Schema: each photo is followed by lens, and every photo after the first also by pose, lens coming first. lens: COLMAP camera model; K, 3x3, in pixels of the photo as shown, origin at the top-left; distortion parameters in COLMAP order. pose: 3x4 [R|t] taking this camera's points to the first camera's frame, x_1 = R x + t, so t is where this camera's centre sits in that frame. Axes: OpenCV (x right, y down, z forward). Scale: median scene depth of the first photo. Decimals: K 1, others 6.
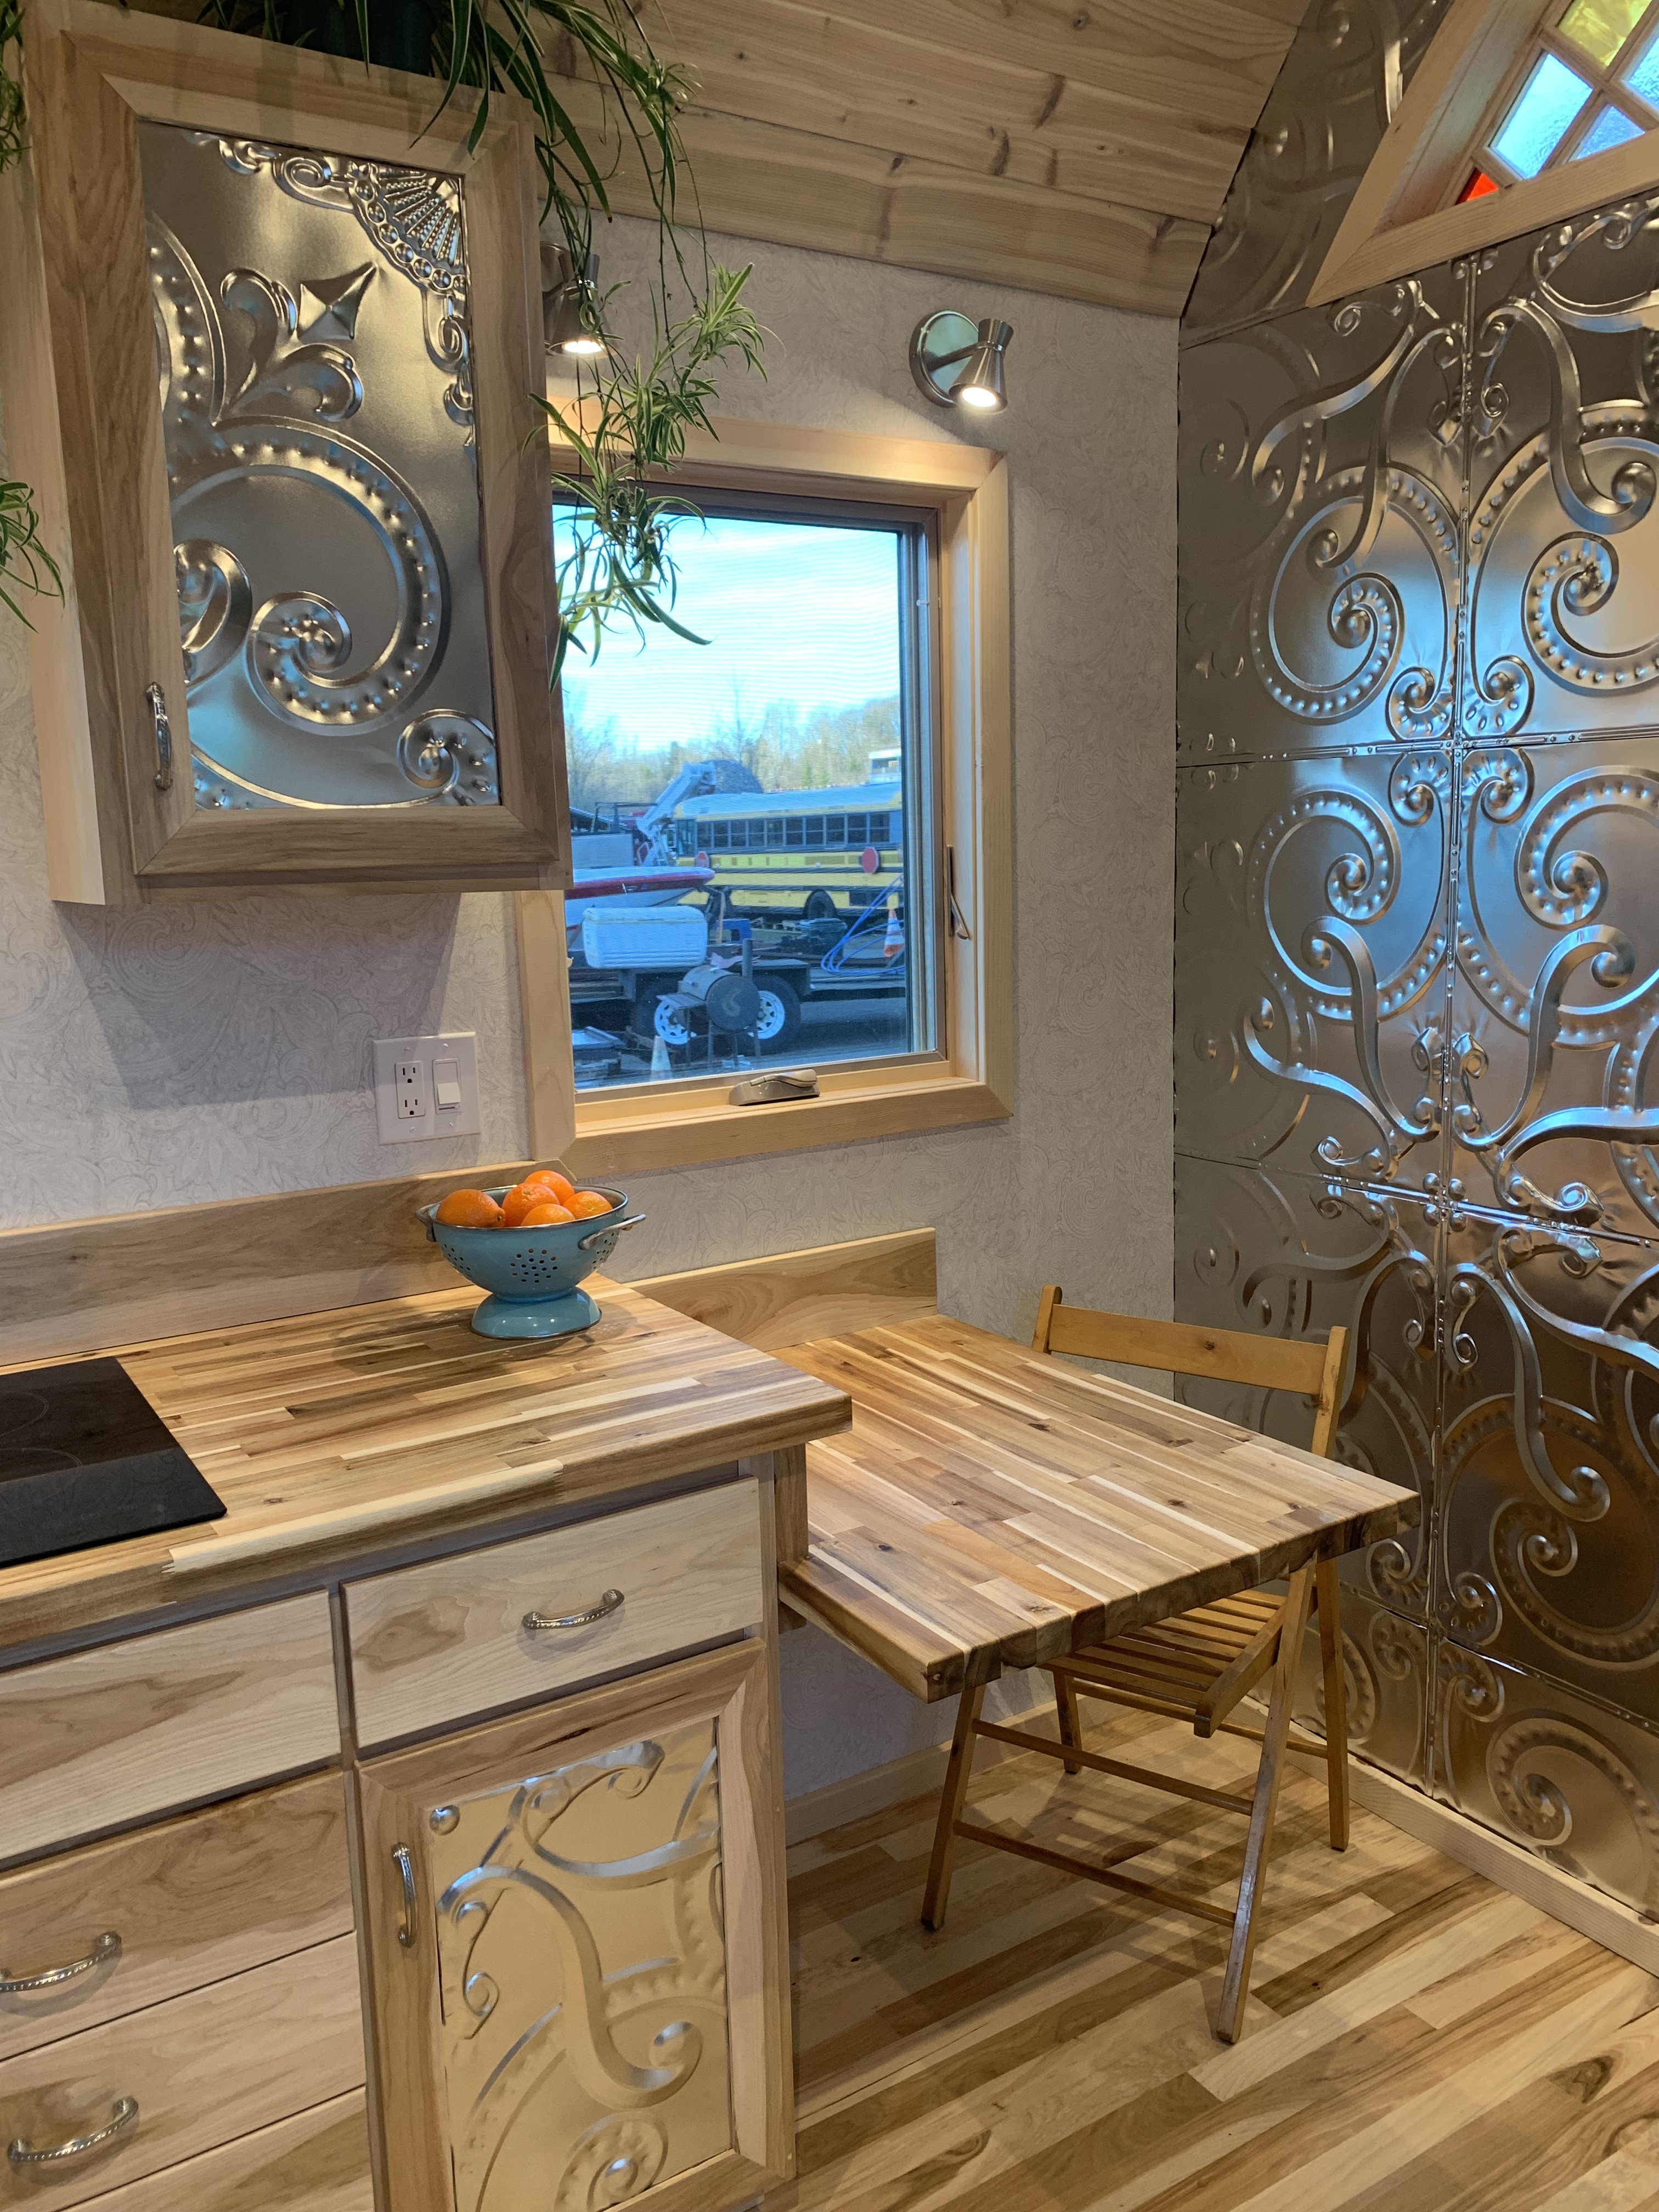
lens RADIAL K [[1700.1, 0, 830.8], [0, 1700.1, 1106.6], [0, 0, 1]] dist [-0.000885, 0.013818]
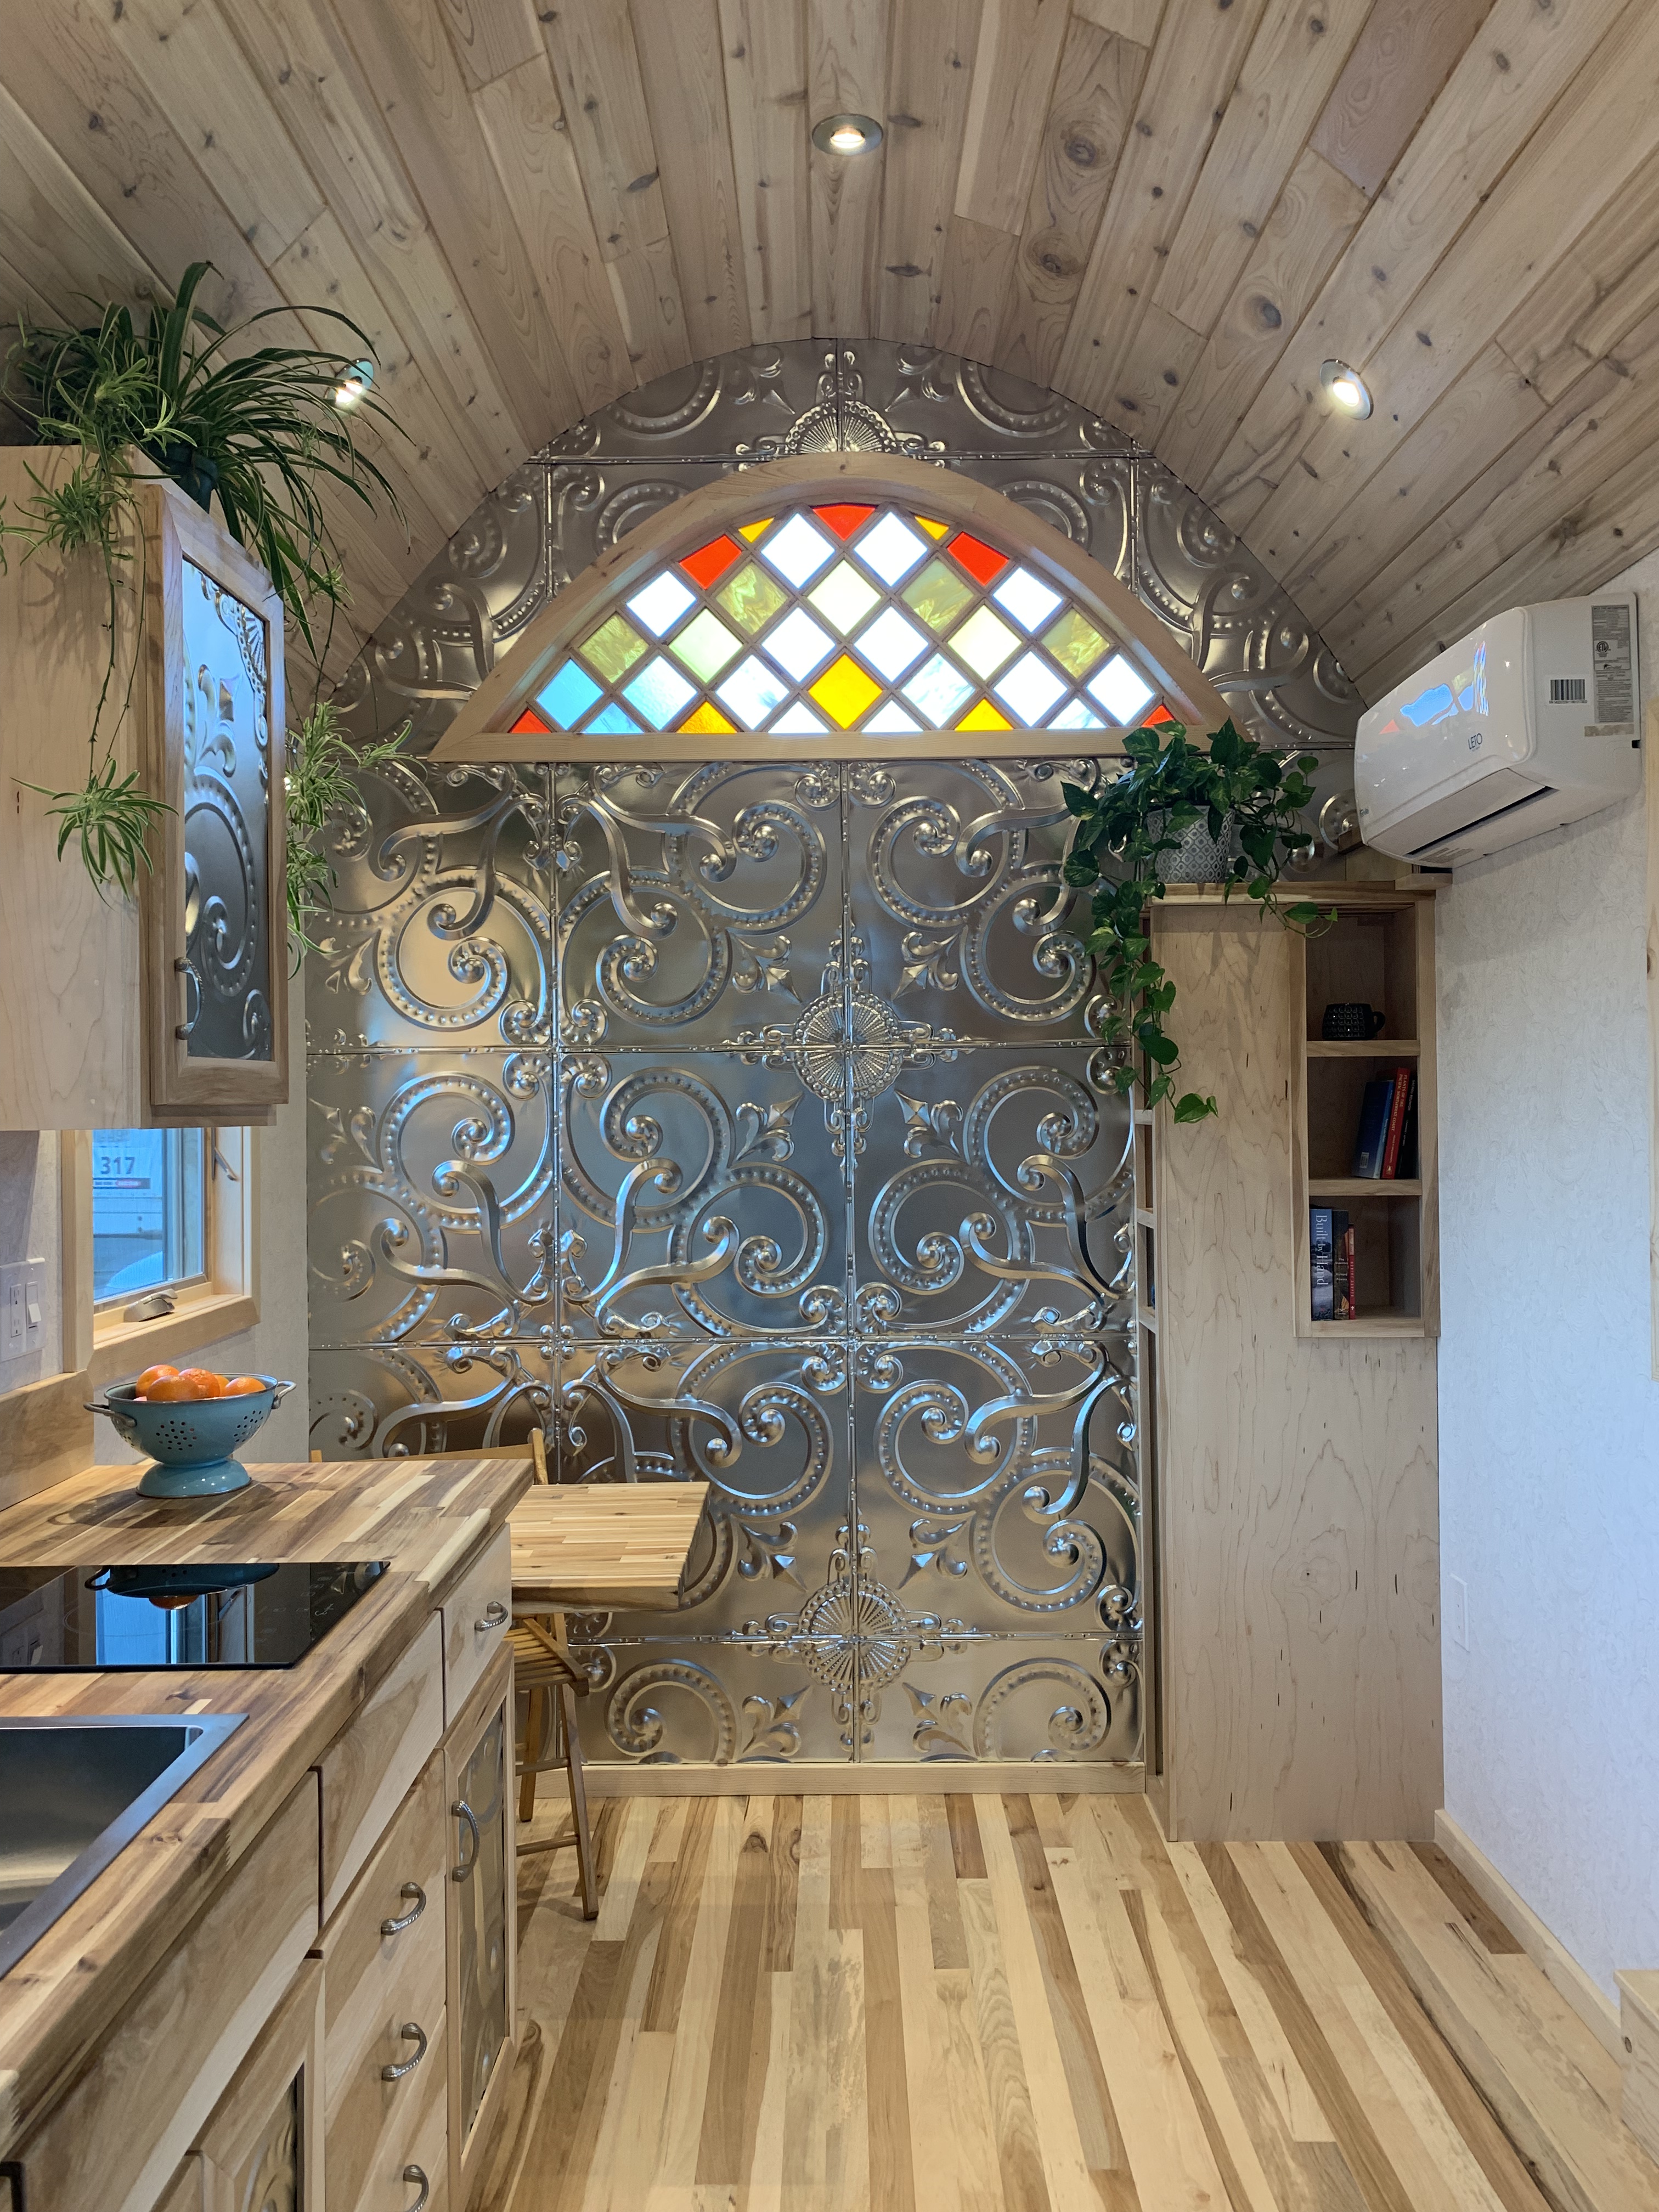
lens RADIAL K [[1700.1, 0, 825.7], [0, 1700.1, 1106.2], [0, 0, 1]] dist [-0.000885, 0.013818]
pose [[0.536614, 0.020945, 0.843568, -0.874867], [0.130921, 0.985520, -0.107751, 0.045806], [-0.833610, 0.168262, 0.526102, -0.045891]]
